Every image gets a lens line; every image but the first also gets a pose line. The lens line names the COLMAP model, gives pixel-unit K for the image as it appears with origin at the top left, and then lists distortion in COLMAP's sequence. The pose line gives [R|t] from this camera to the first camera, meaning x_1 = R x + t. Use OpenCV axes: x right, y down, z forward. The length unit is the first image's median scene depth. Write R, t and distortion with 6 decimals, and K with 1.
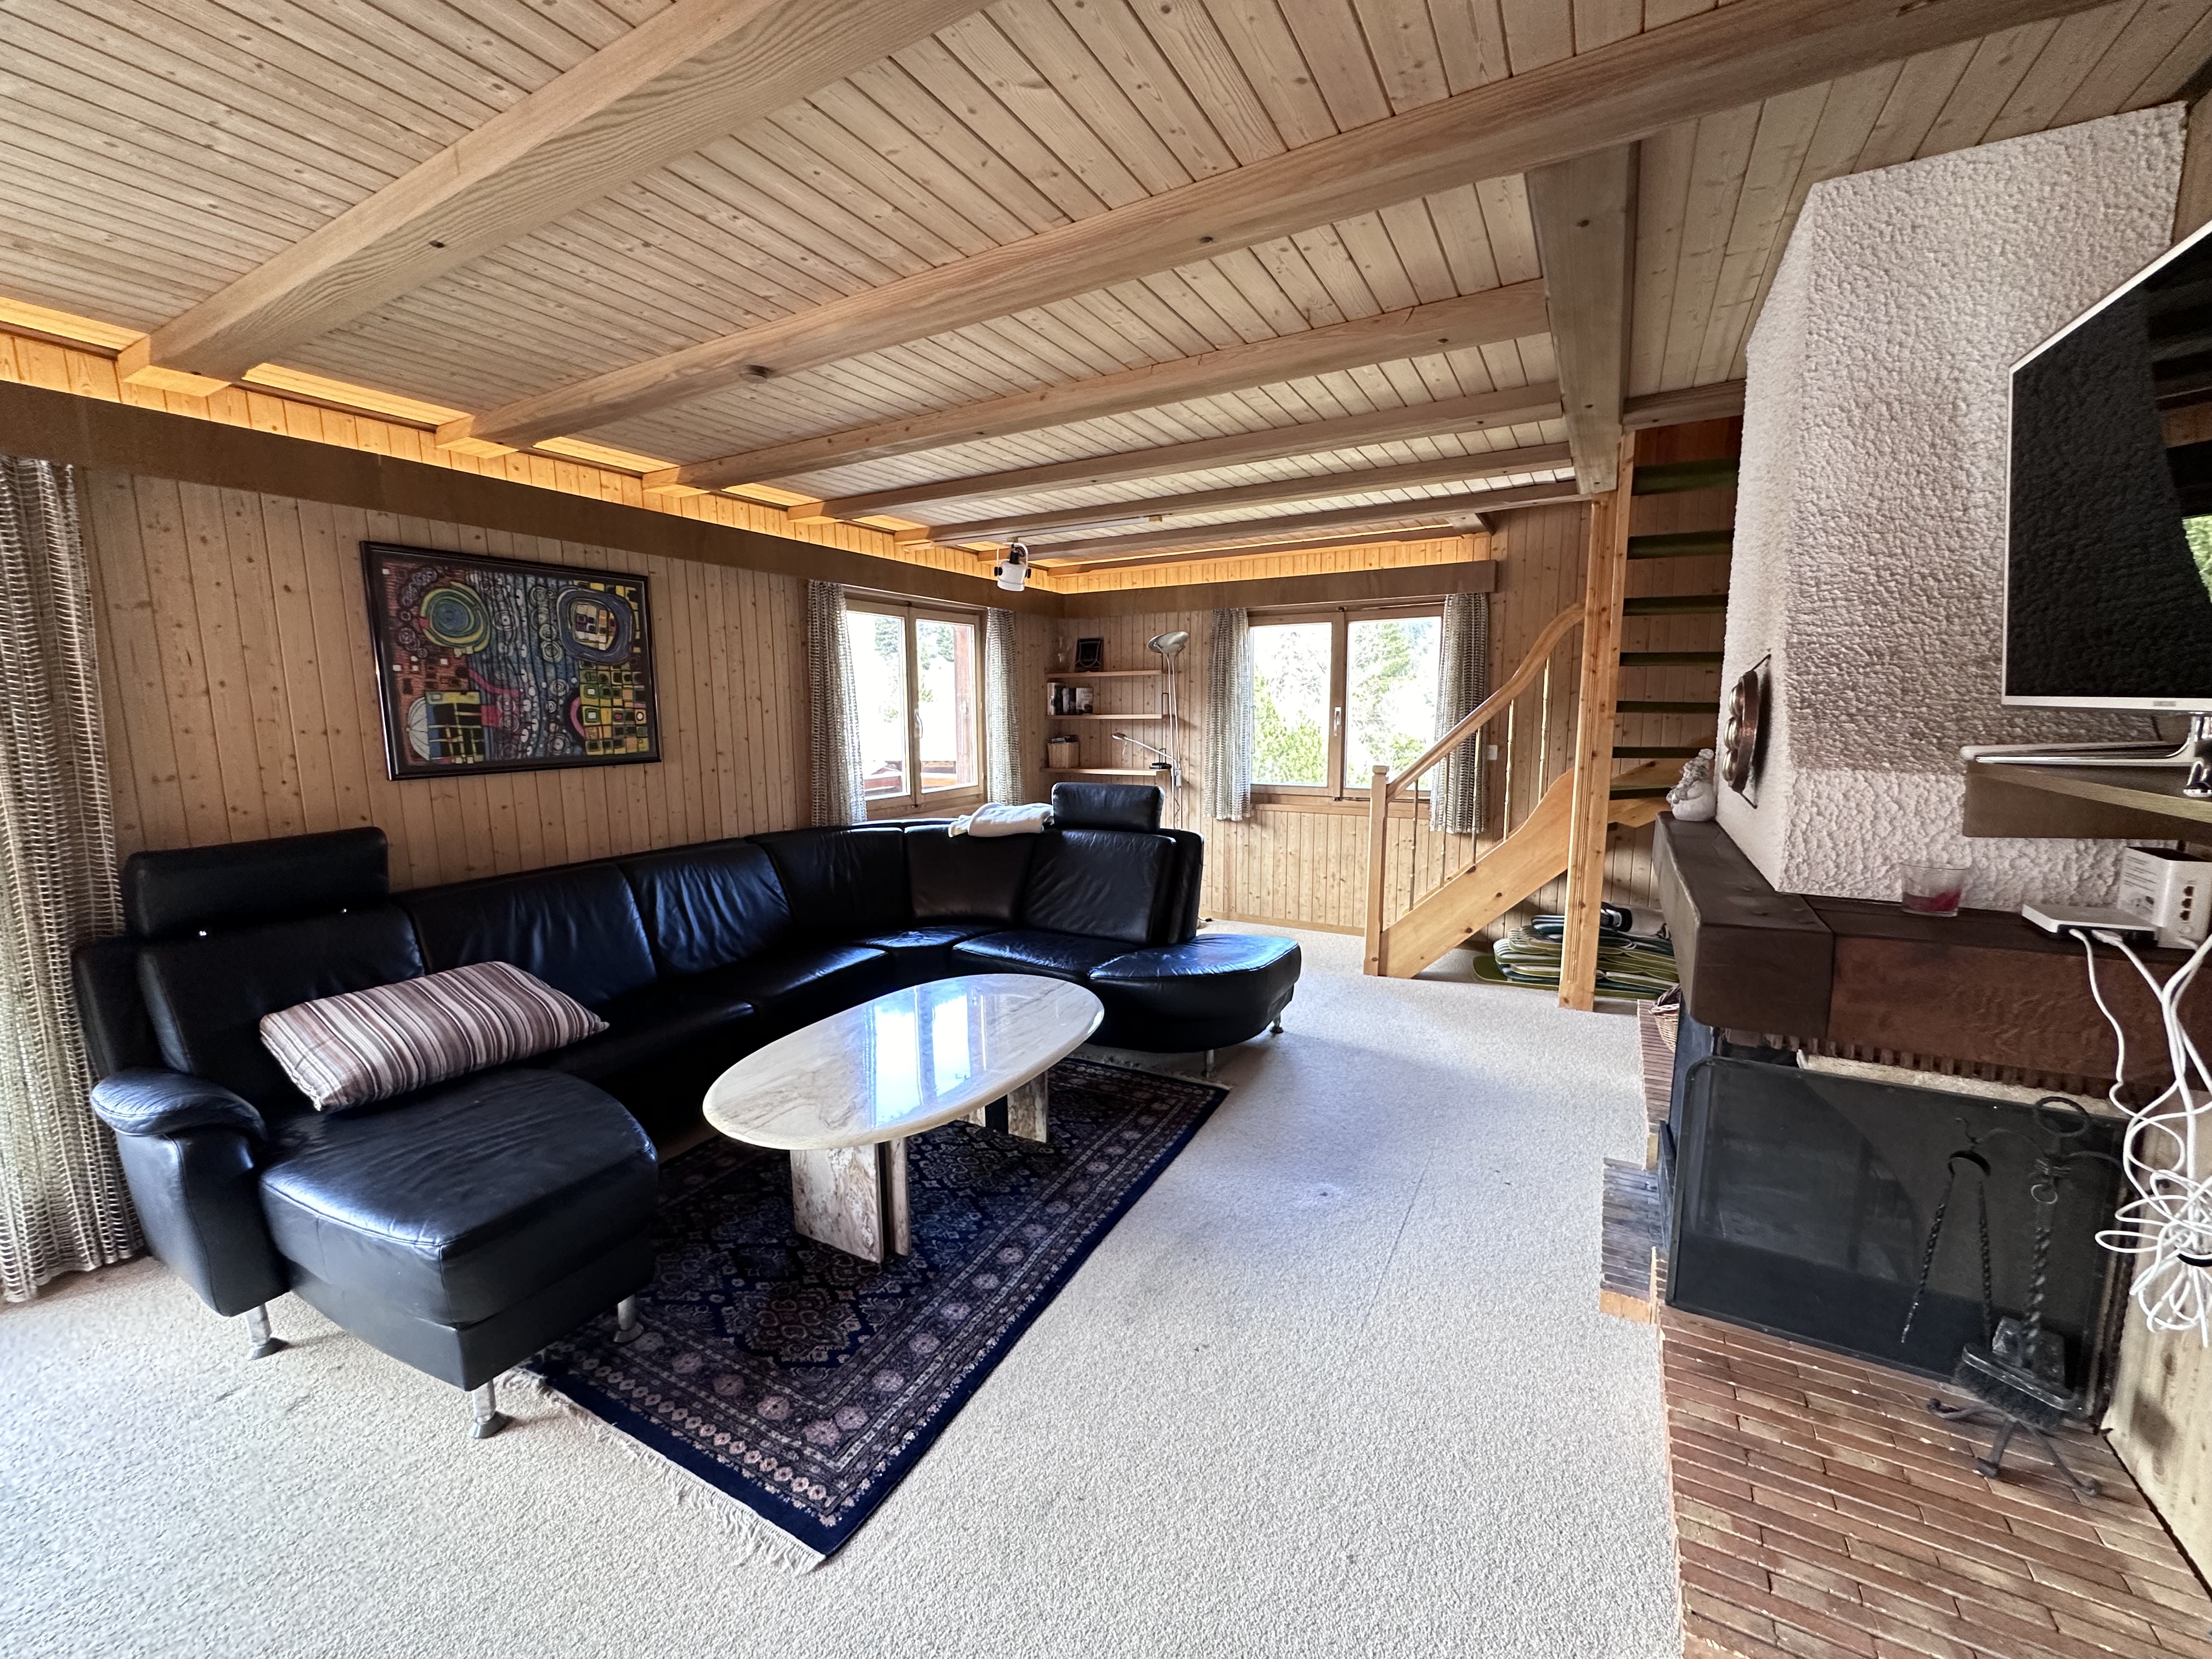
lens RADIAL K [[889.5, 0, 1108.4], [0, 889.5, 826.9], [0, 0, 1]] dist [-0.000964, 0.000388]
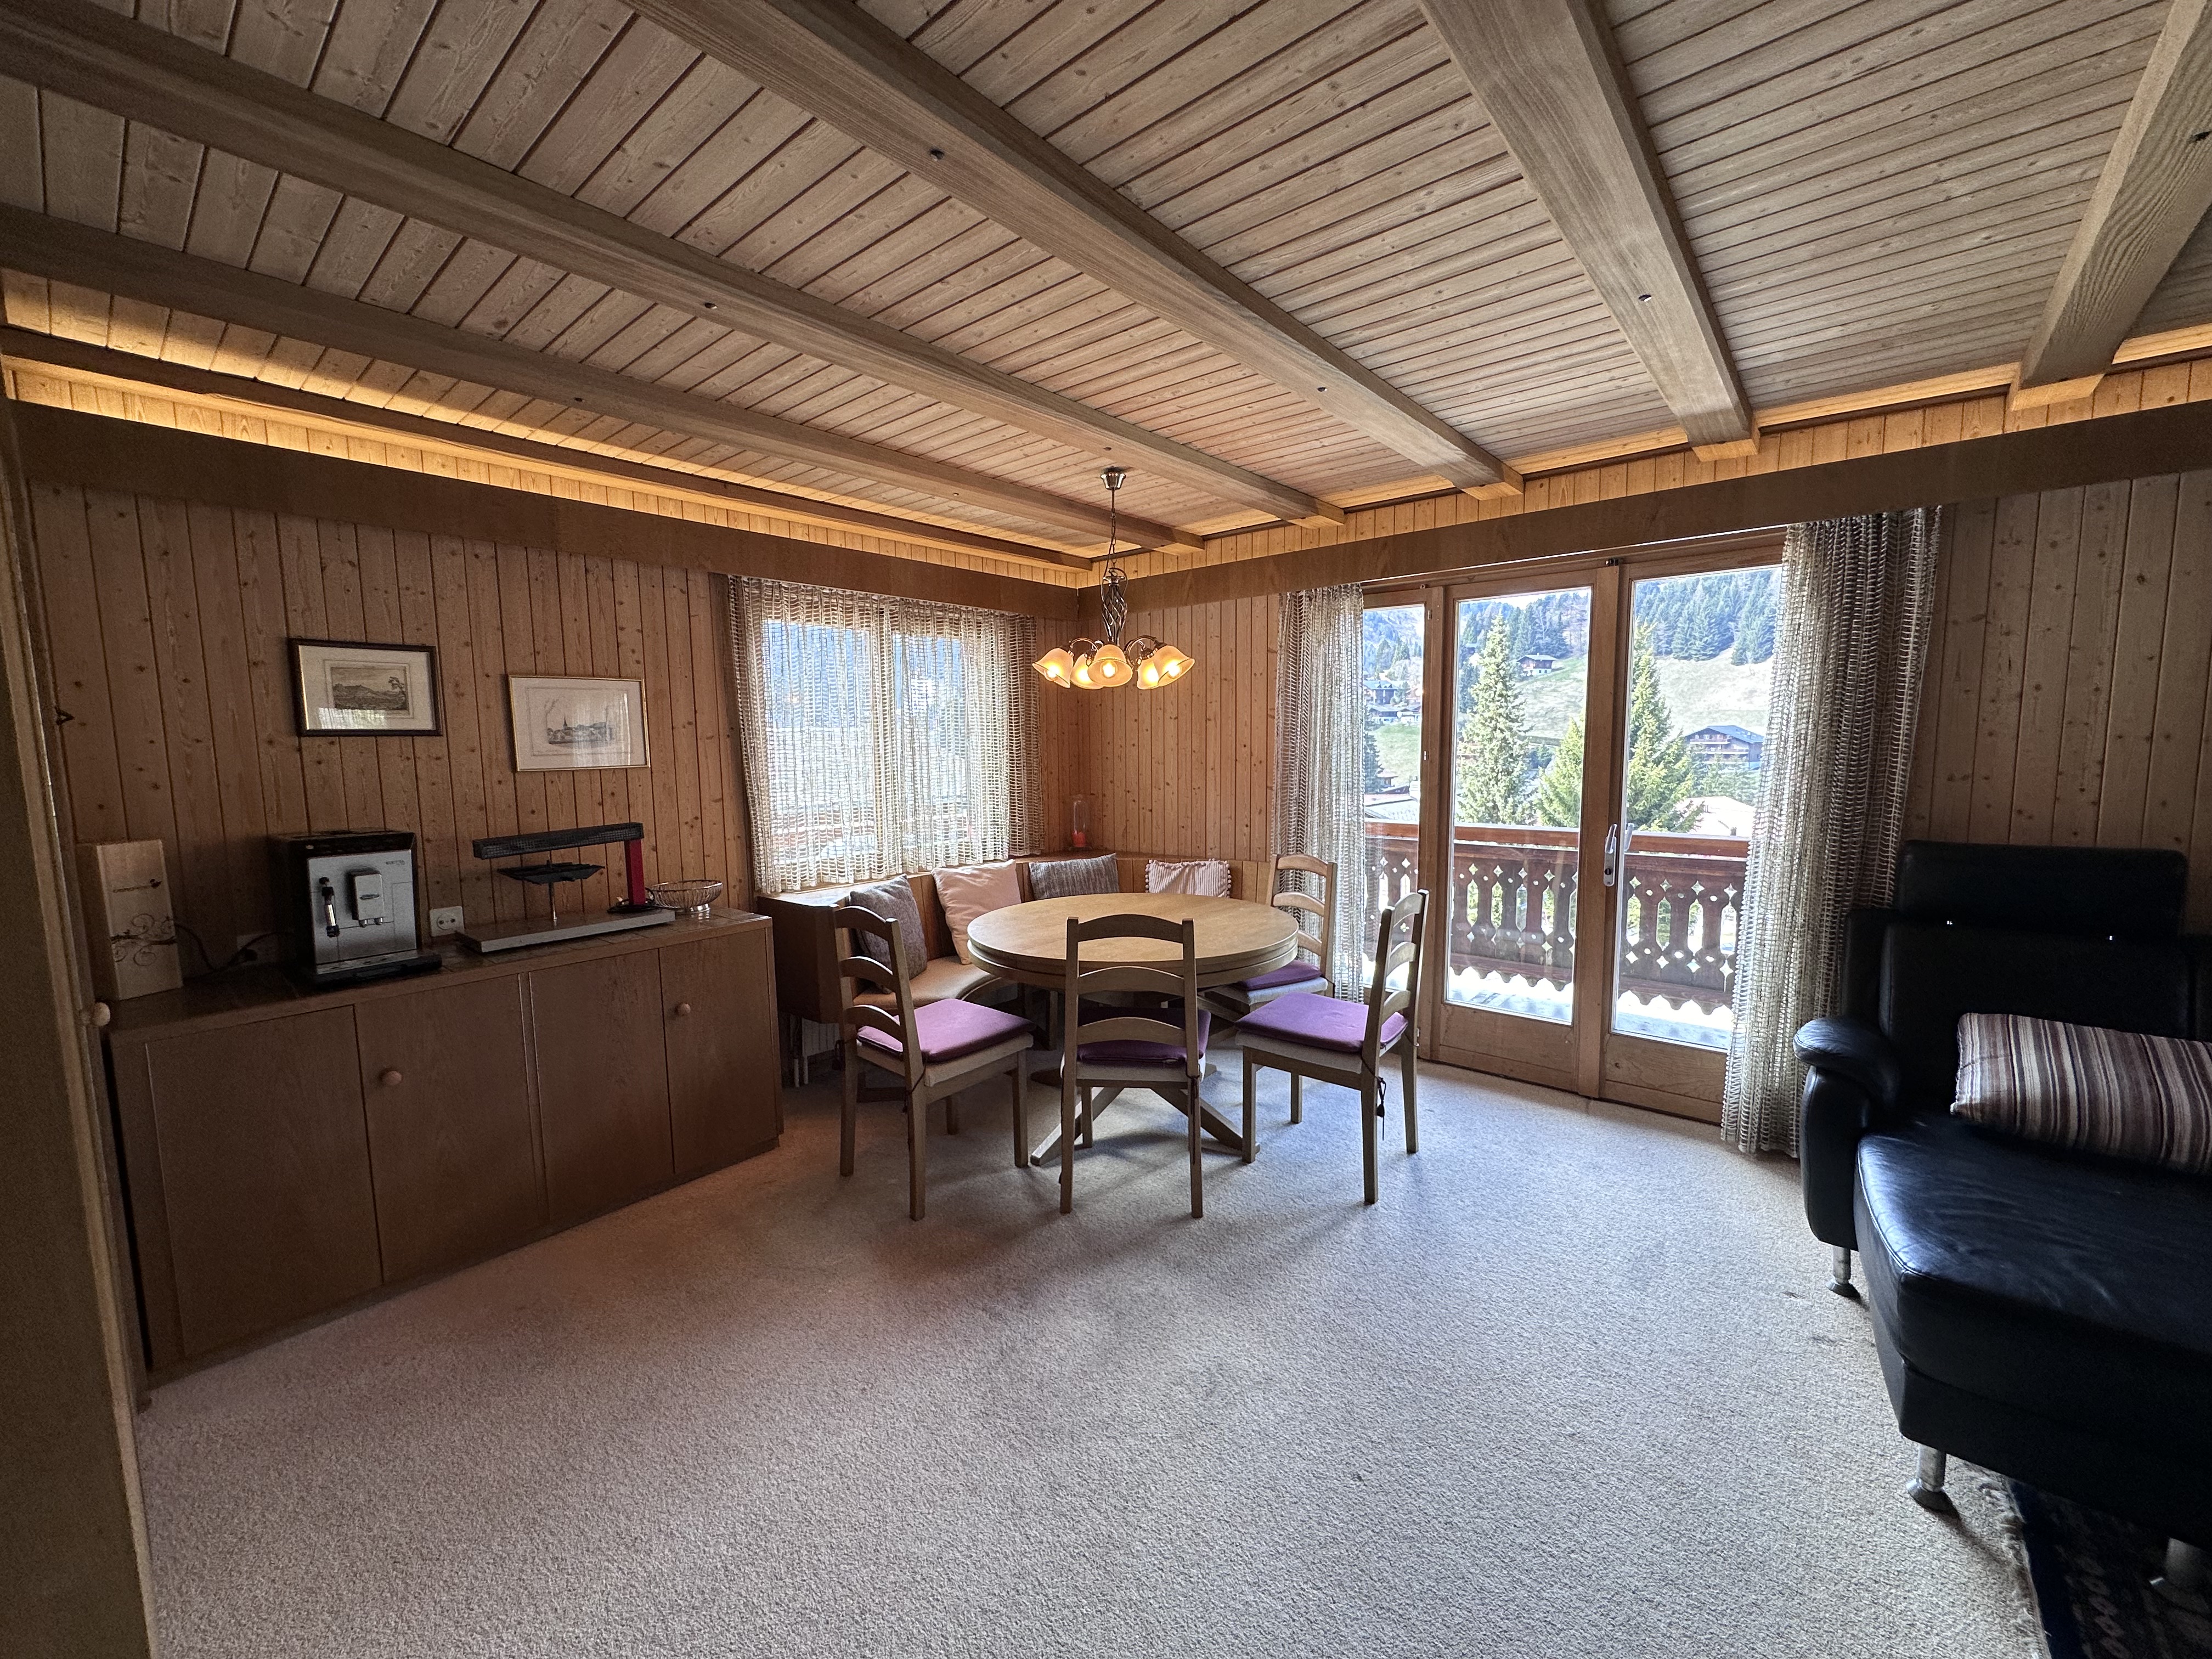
lens RADIAL K [[889.5, 0, 1109.1], [0, 889.5, 831.1], [0, 0, 1]] dist [-0.000964, 0.000388]
pose [[-0.189216, 0.119397, -0.974650, 0.219937], [-0.116394, 0.982855, 0.142998, -0.025678], [0.975013, 0.140501, -0.172074, 0.191499]]
